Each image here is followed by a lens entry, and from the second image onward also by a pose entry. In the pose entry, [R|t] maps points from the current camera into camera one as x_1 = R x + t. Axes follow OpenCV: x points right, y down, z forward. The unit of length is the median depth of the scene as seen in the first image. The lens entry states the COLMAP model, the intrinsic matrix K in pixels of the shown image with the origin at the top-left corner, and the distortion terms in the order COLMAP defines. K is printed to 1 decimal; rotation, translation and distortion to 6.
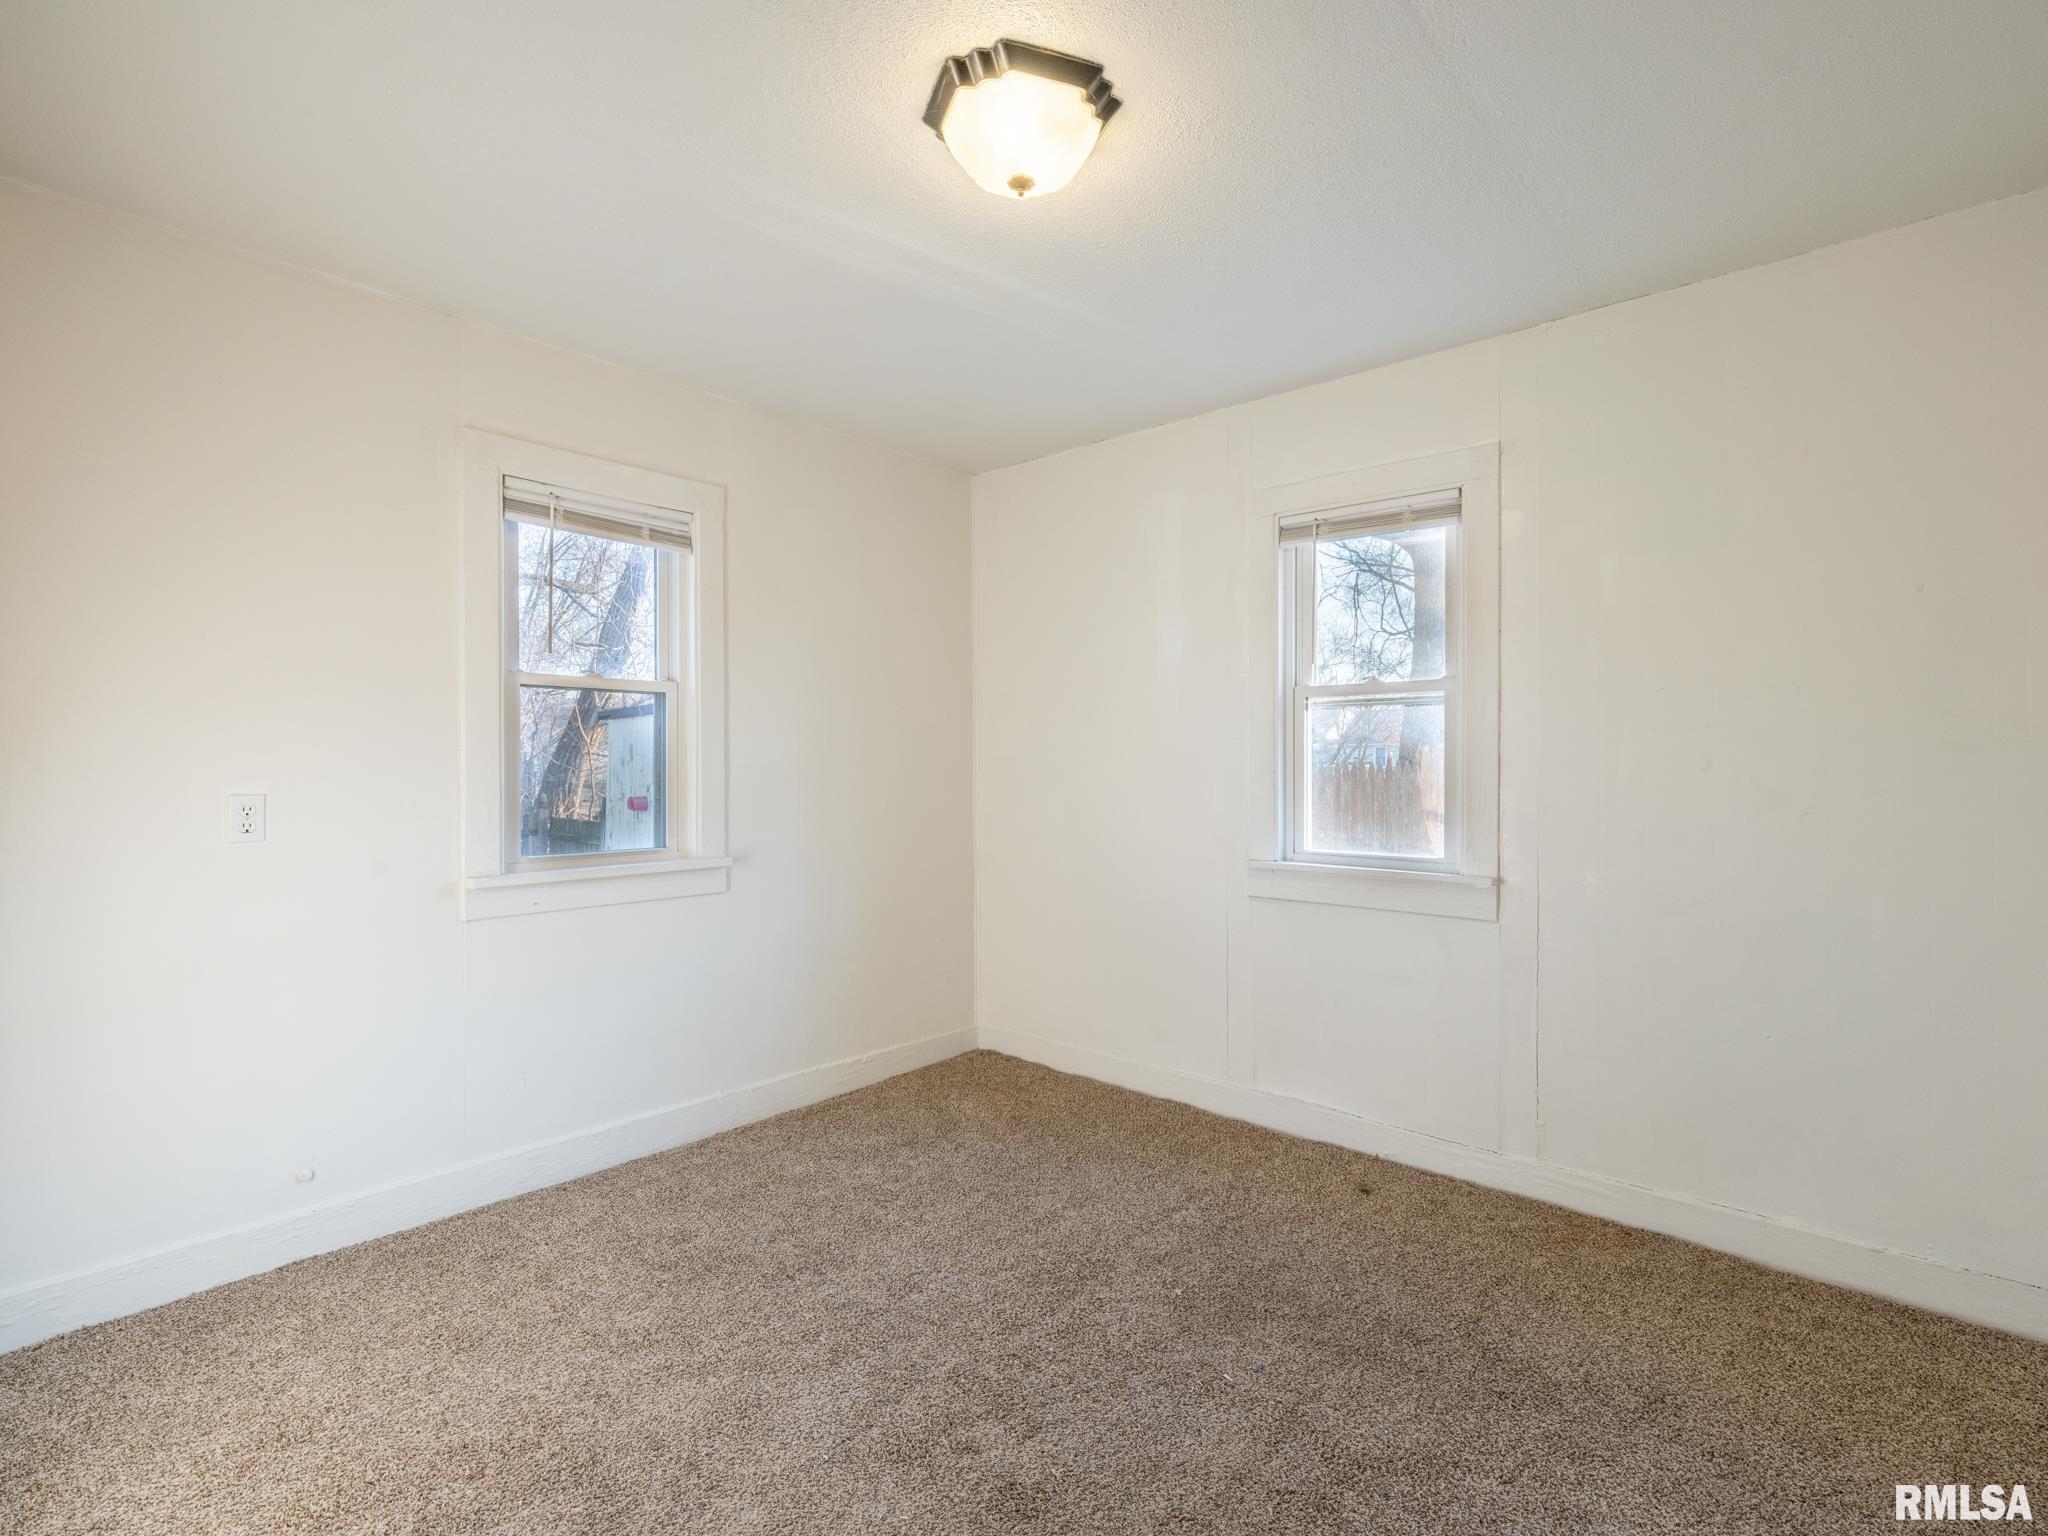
lens RADIAL K [[999.9, 0, 994.1], [0, 999.9, 773.4], [0, 0, 1]] dist [-0.001400, 0.000199]
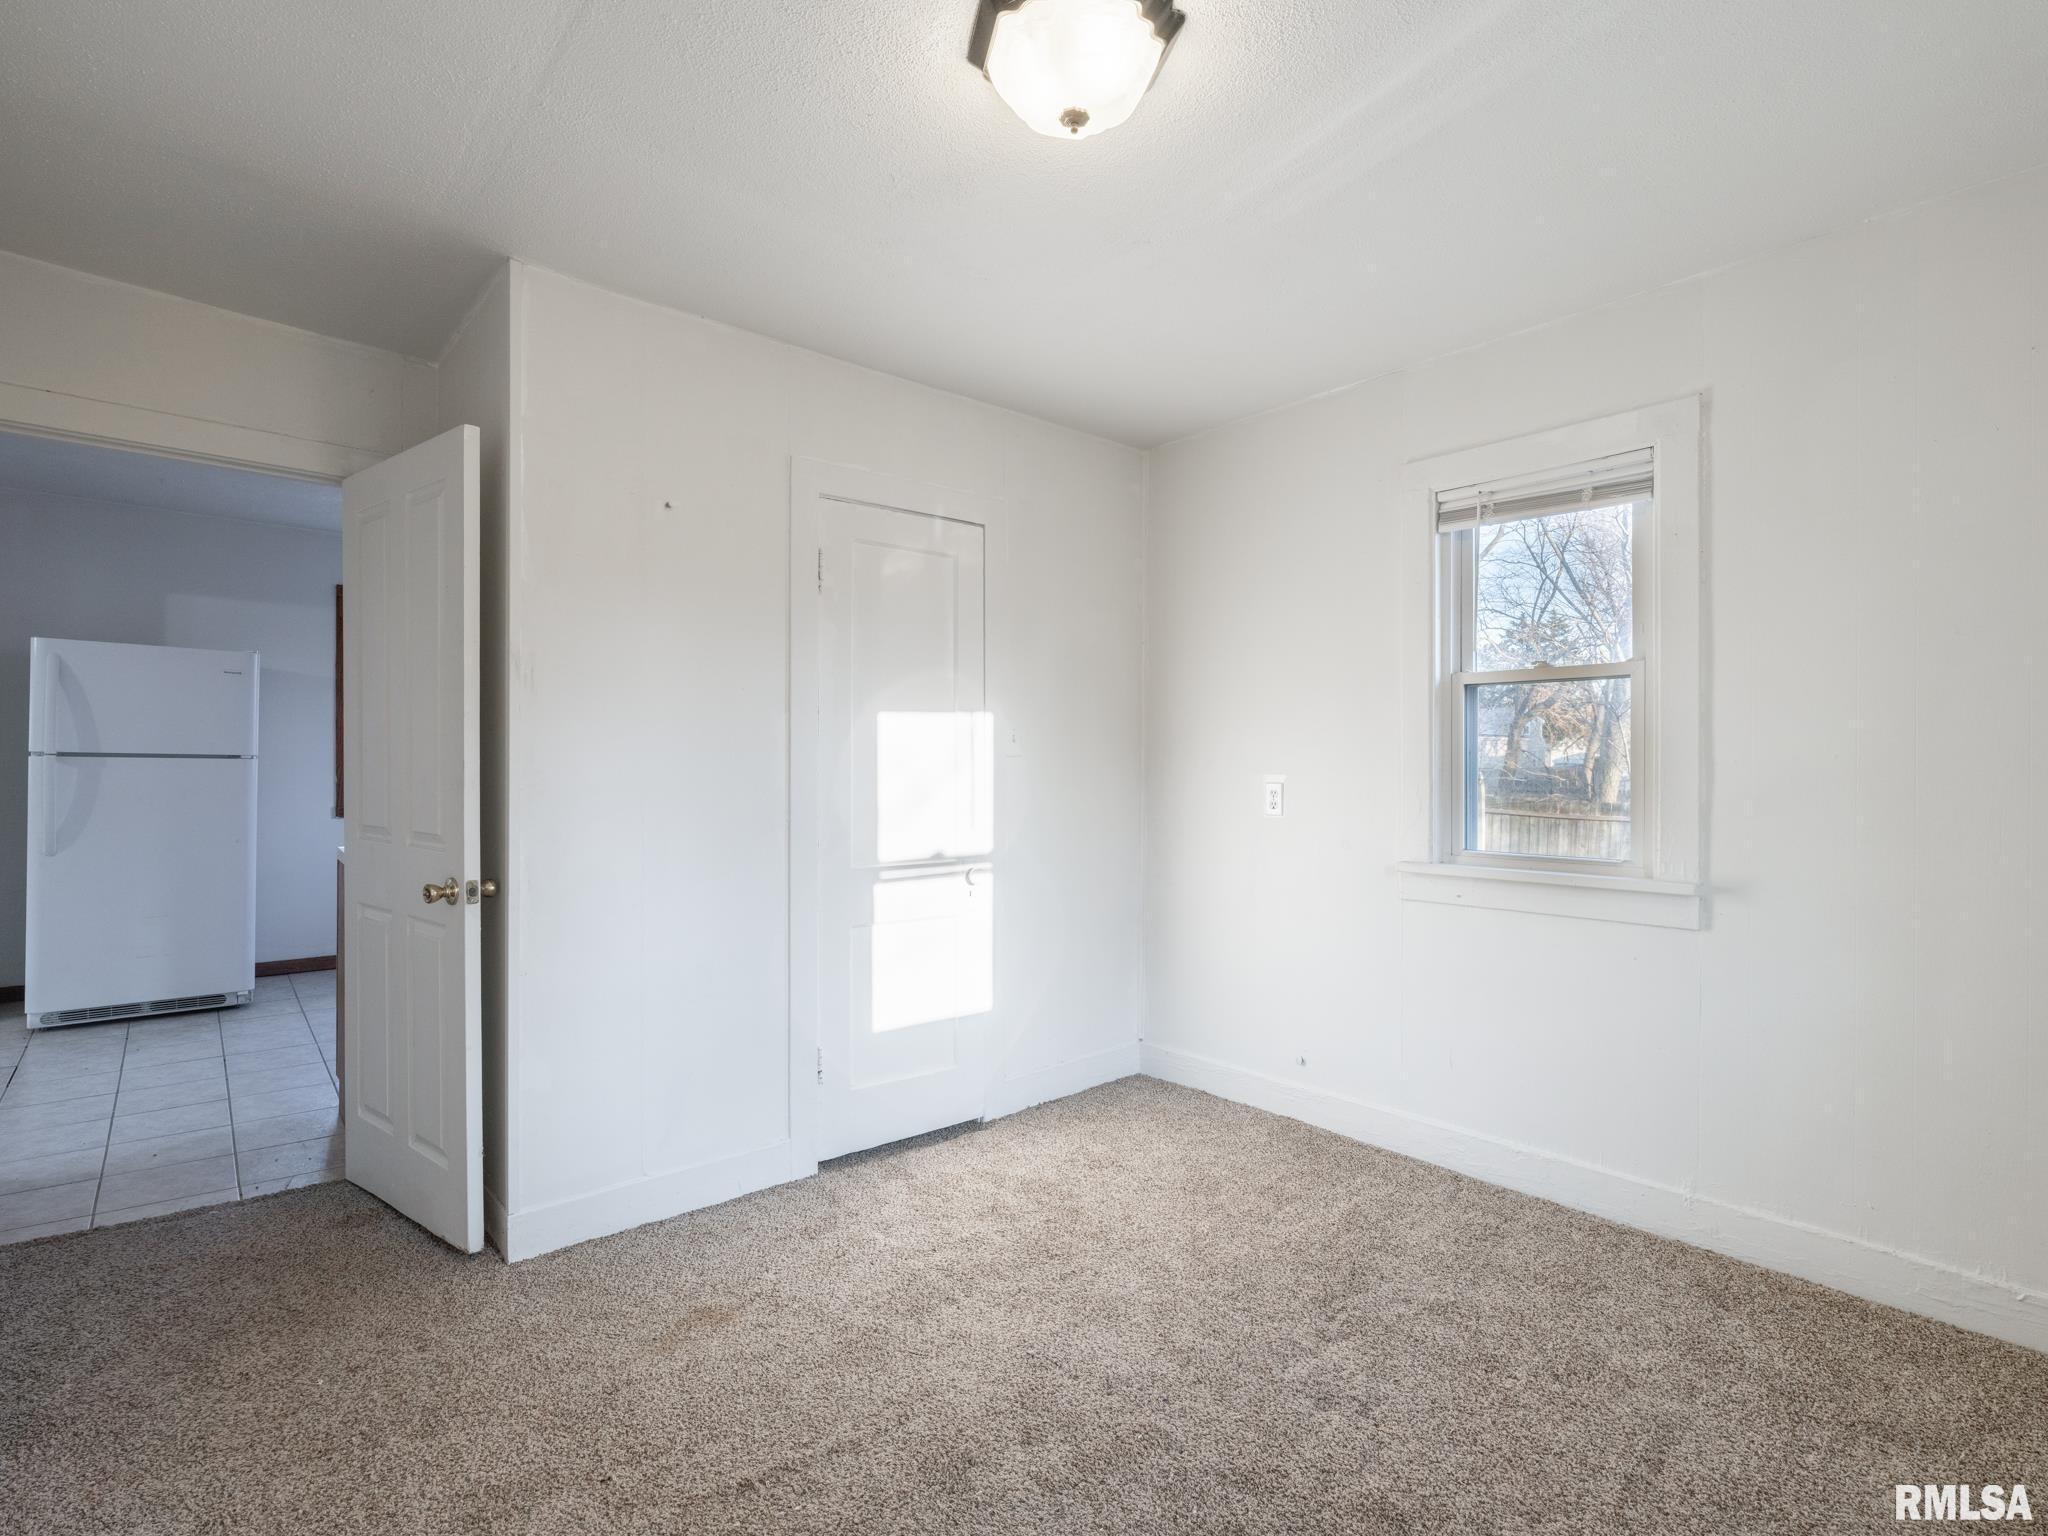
lens RADIAL K [[931.5, 0, 1024.0], [0, 931.5, 768.0], [0, 0, 1]] dist [-0.000302, 0.000416]
pose [[-0.072932, 0.008850, -0.997298, 0.536890], [-0.005512, 0.999942, 0.009276, -0.008601], [0.997322, 0.006174, -0.072879, 0.621869]]
